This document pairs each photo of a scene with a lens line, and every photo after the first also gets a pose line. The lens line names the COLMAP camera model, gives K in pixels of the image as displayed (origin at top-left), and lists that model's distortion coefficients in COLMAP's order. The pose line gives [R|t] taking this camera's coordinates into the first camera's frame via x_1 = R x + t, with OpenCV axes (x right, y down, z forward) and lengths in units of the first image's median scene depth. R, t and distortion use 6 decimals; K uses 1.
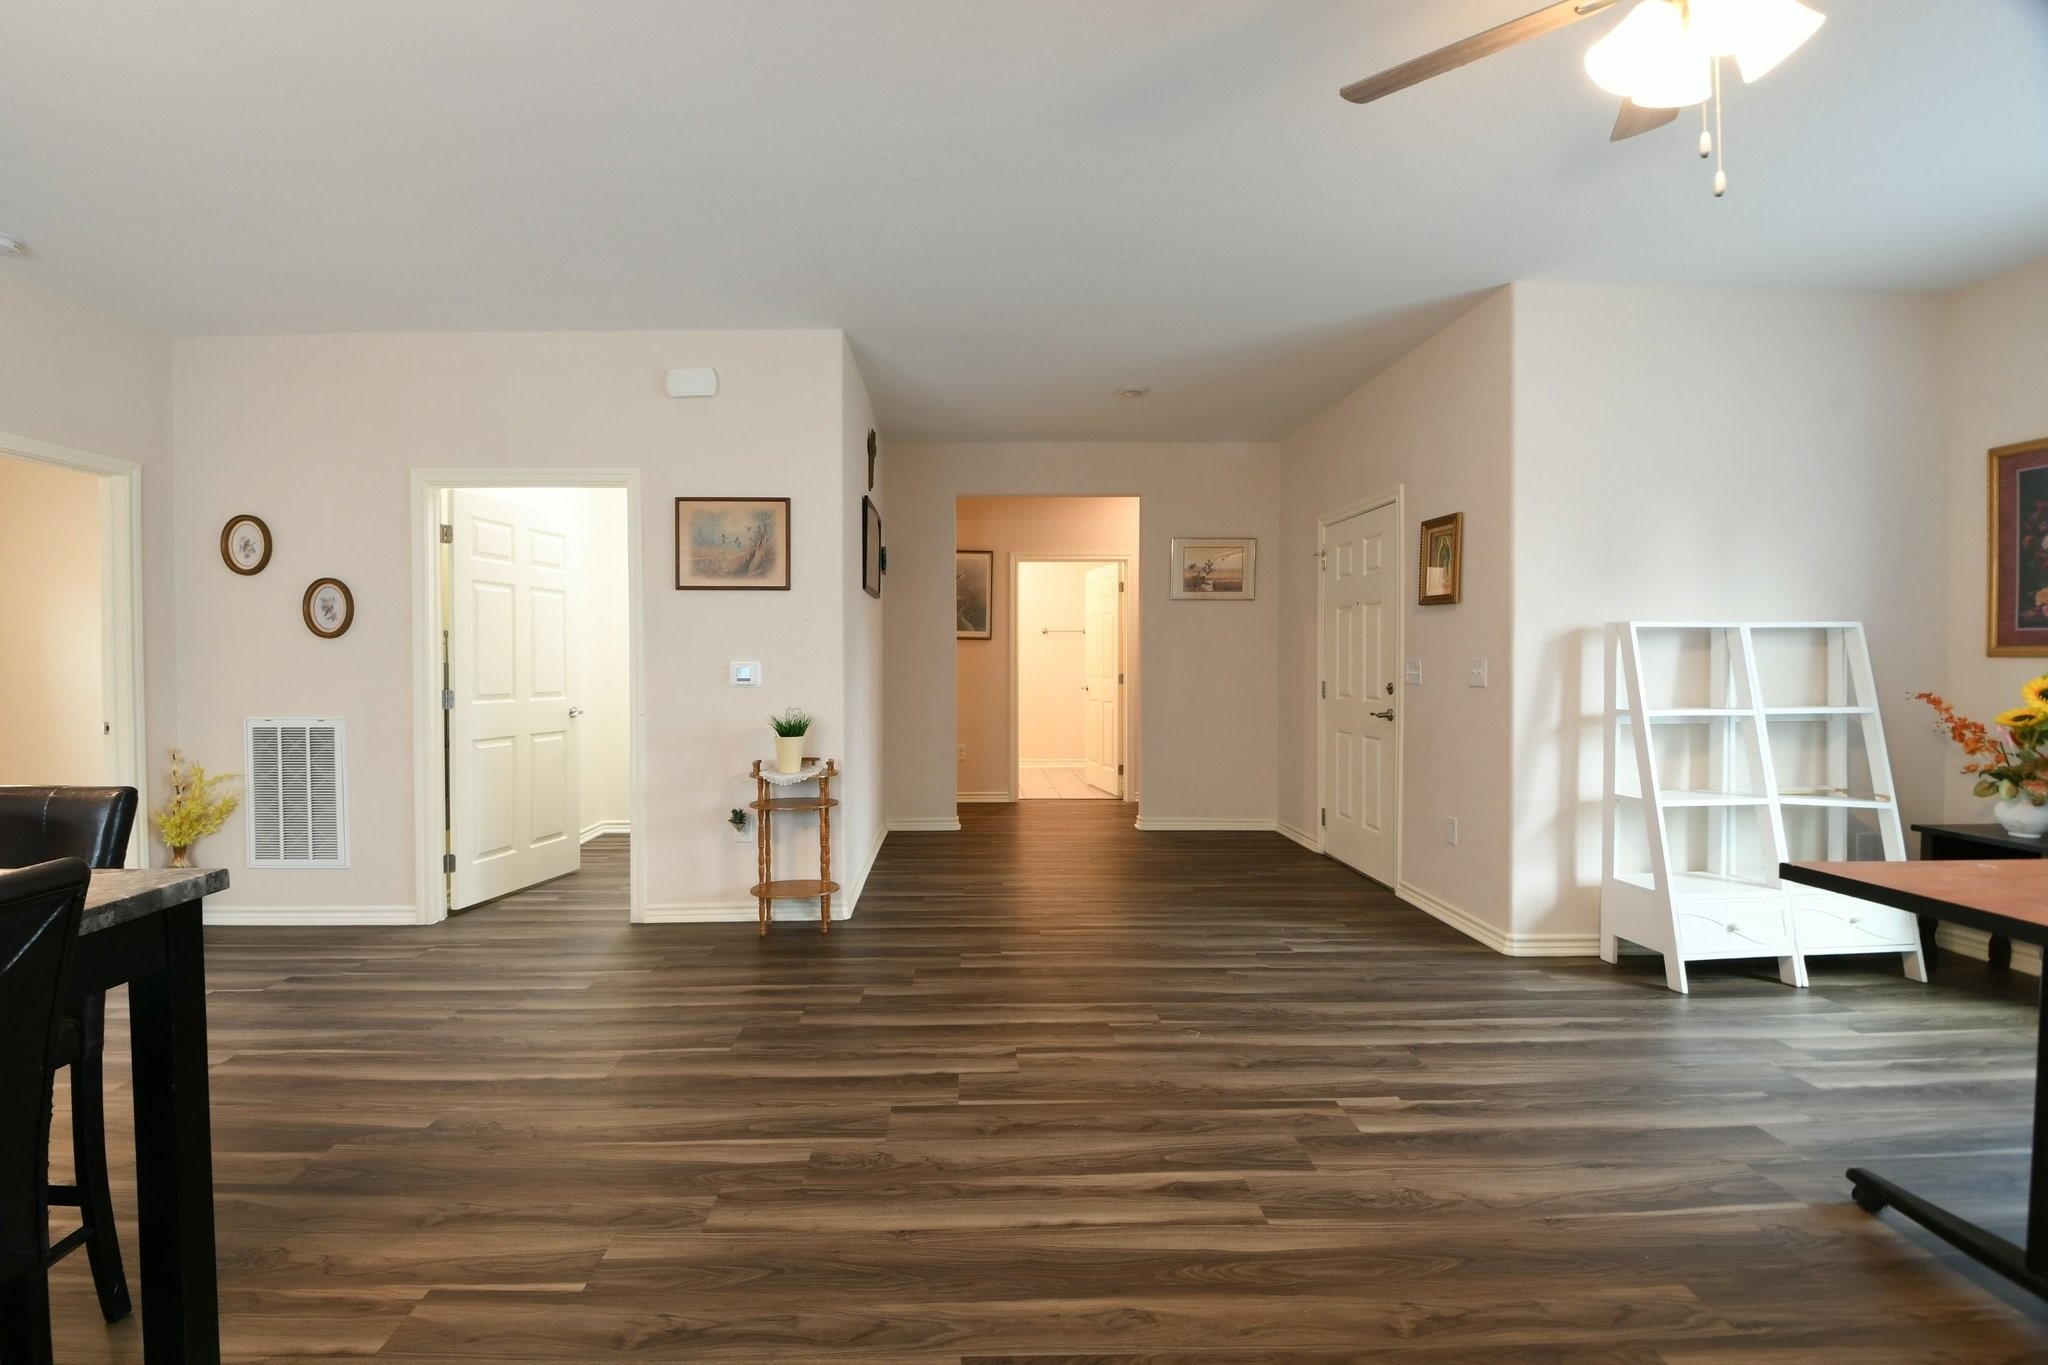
lens RADIAL K [[906.3, 0, 971.8], [0, 906.3, 674.3], [0, 0, 1]] dist [0.026453, -0.036502]
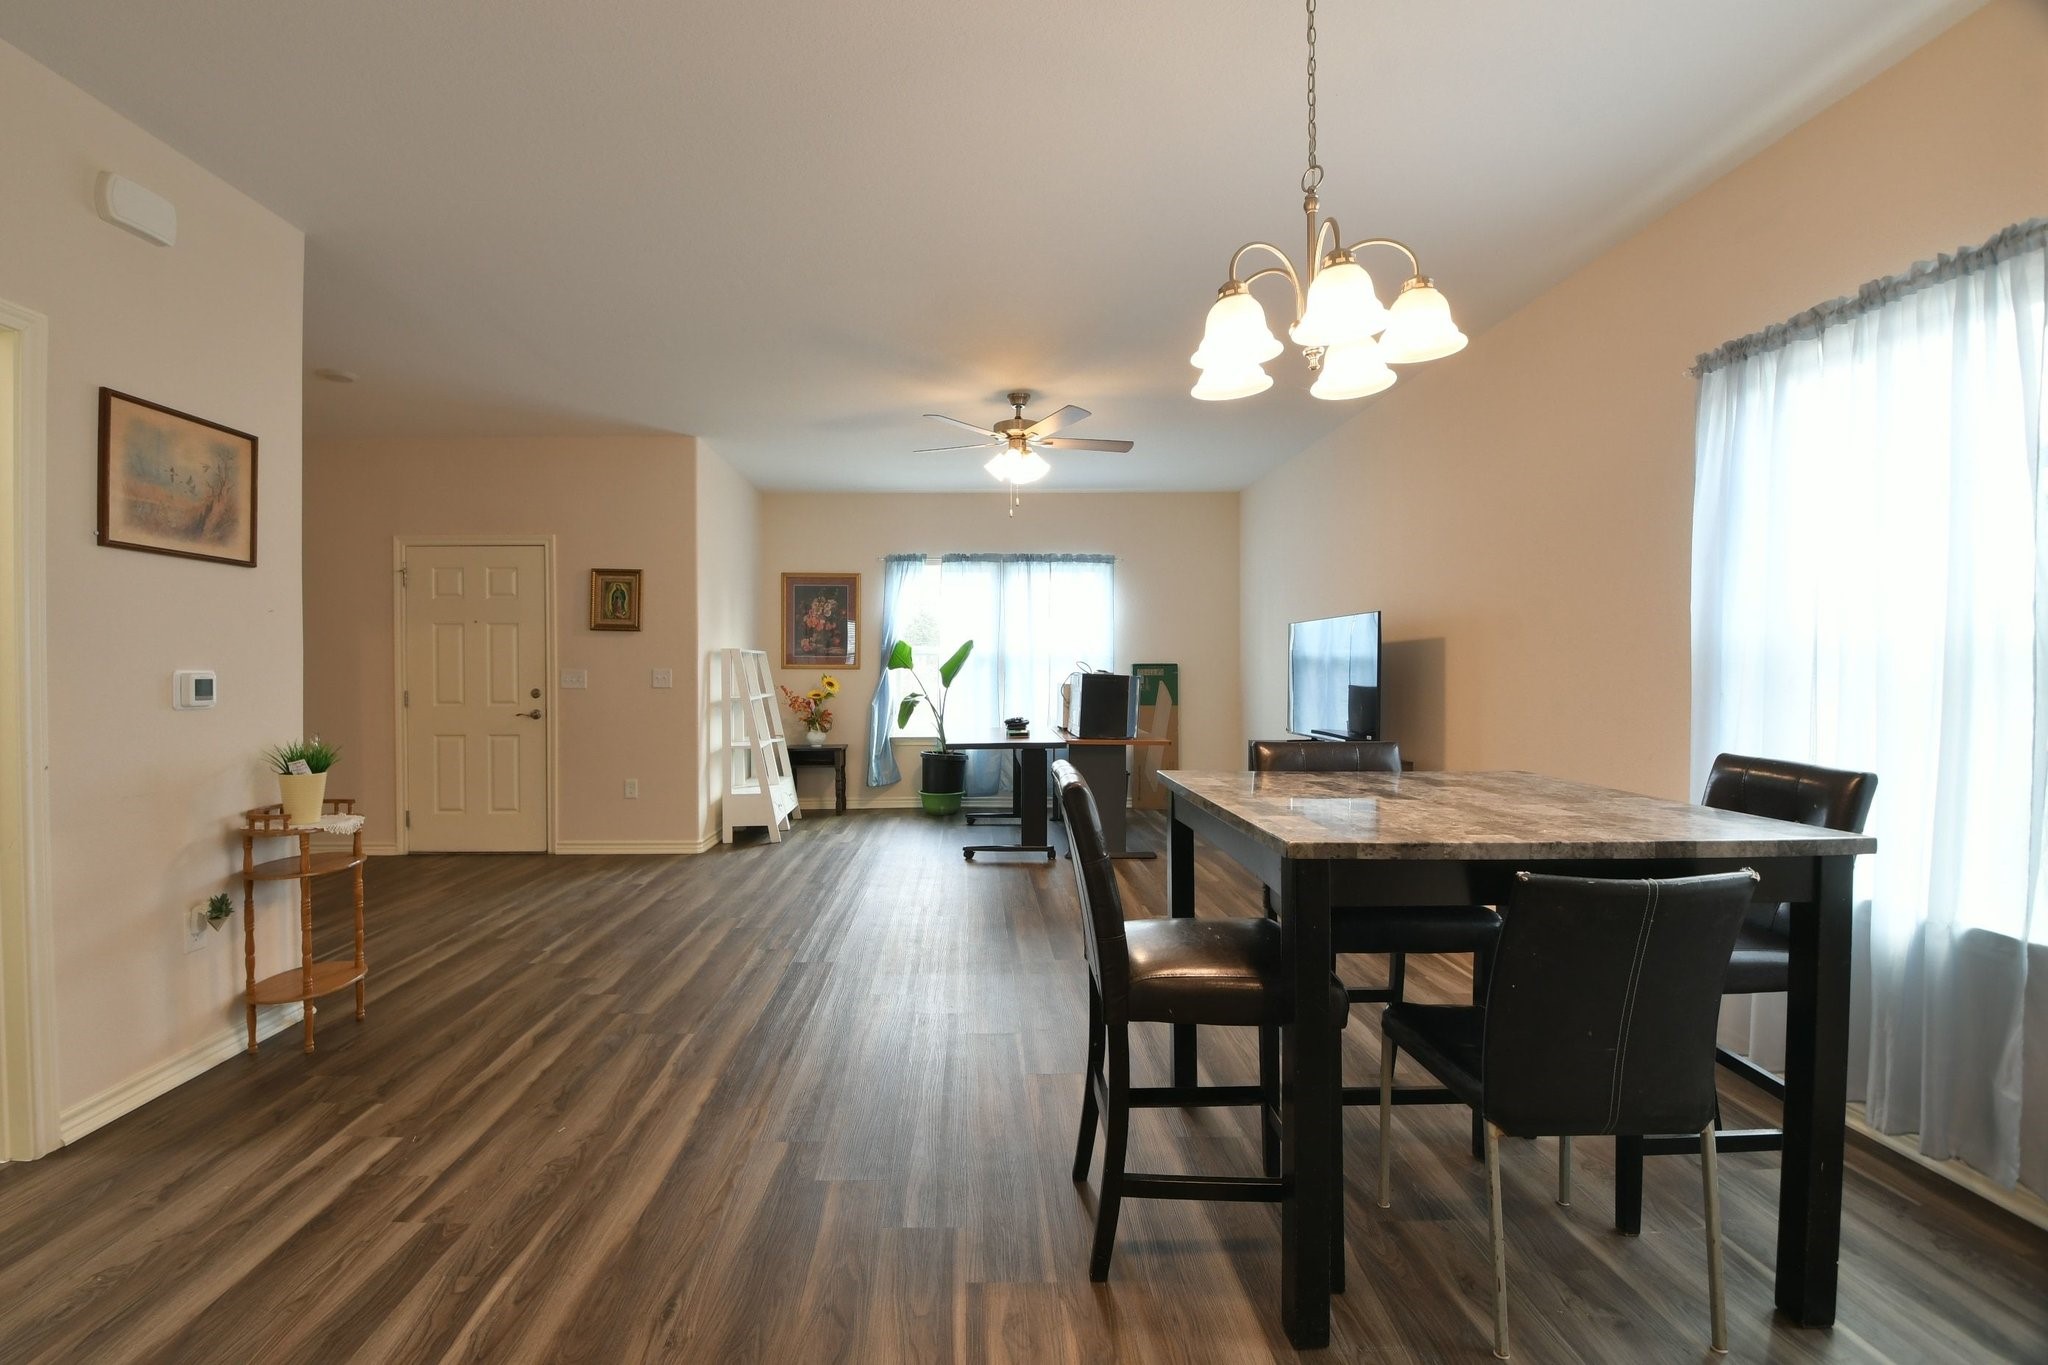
lens RADIAL K [[906.3, 0, 971.8], [0, 906.3, 674.3], [0, 0, 1]] dist [0.026453, -0.036502]
pose [[0.005157, -0.002258, 0.999984, -0.896019], [0.019773, 0.999802, 0.002155, -0.001609], [-0.999791, 0.019762, 0.005200, 0.446683]]
